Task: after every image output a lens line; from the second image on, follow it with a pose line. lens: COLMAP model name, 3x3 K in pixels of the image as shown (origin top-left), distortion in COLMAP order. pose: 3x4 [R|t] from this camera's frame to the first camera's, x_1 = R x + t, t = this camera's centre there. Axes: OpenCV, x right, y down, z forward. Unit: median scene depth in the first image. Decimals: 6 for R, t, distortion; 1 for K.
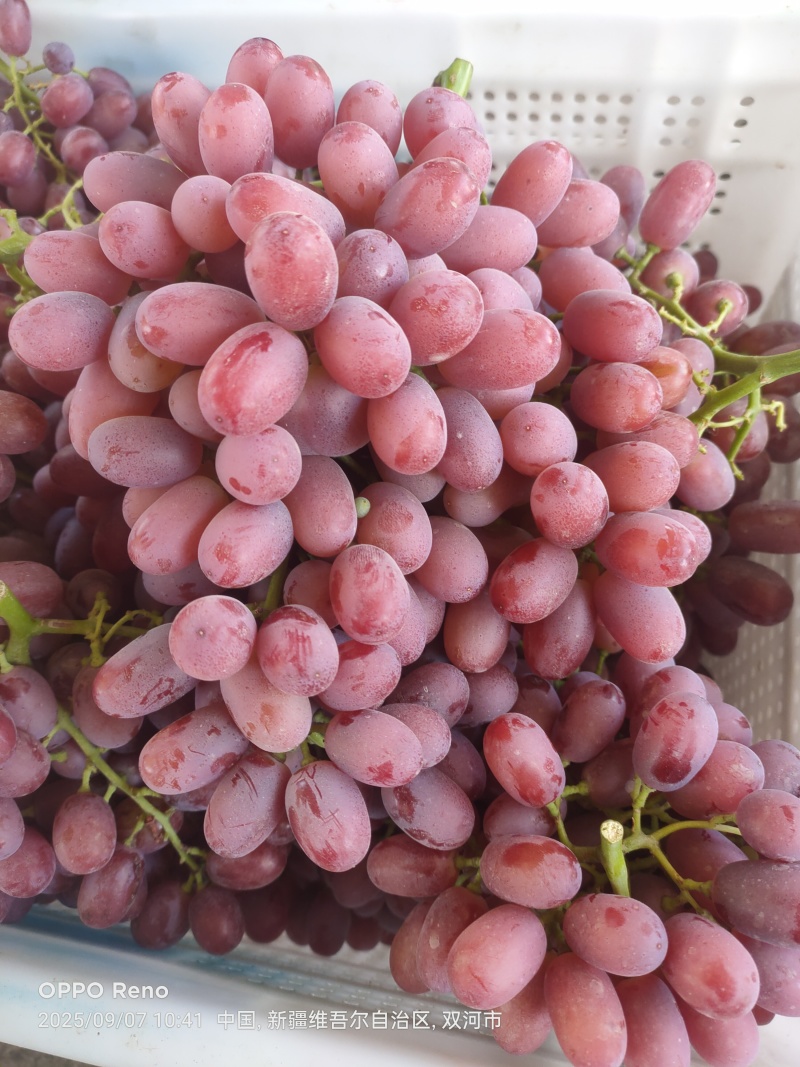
lens RADIAL K [[768.4, 0, 398.9], [0, 768.4, 529.7], [0, 0, 1]] dist [0.002180, -0.007092]
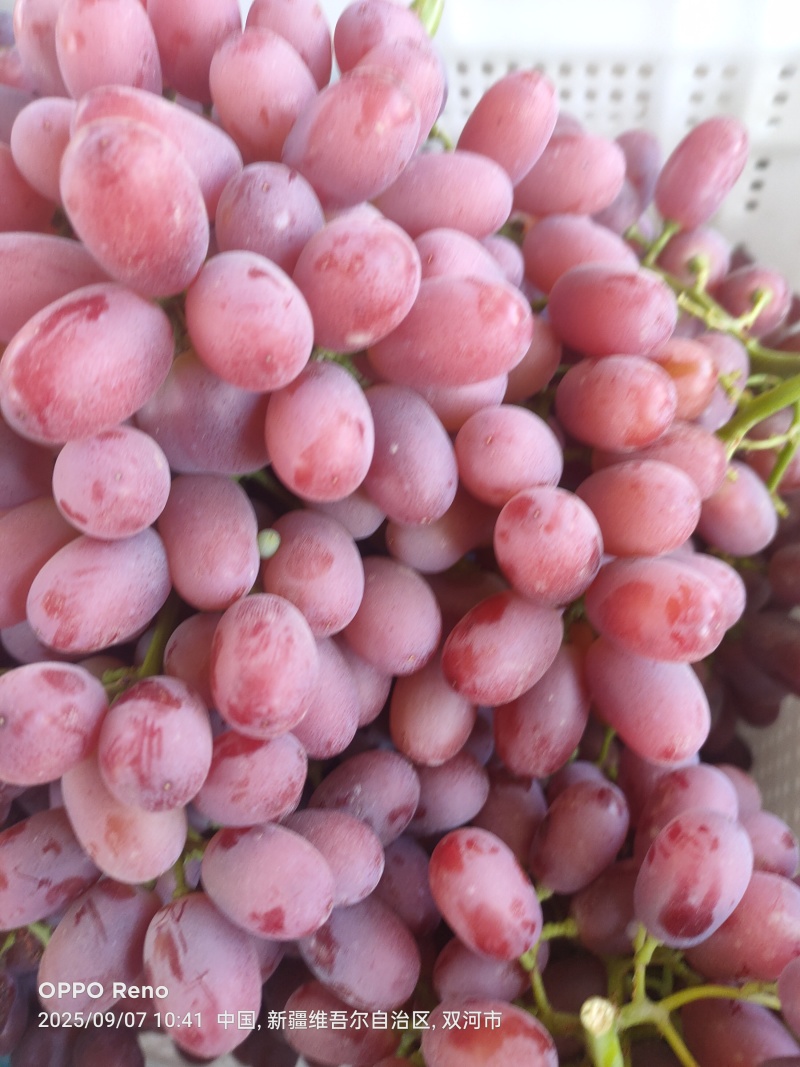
lens RADIAL K [[803.9, 0, 400.4], [0, 803.9, 516.7], [0, 0, 1]] dist [-0.009564, -0.013426]
pose [[0.999416, 0.019060, -0.028358, 0.103706], [-0.020607, 0.998257, -0.055302, -0.015275], [0.027255, 0.055854, 0.998067, 0.232779]]
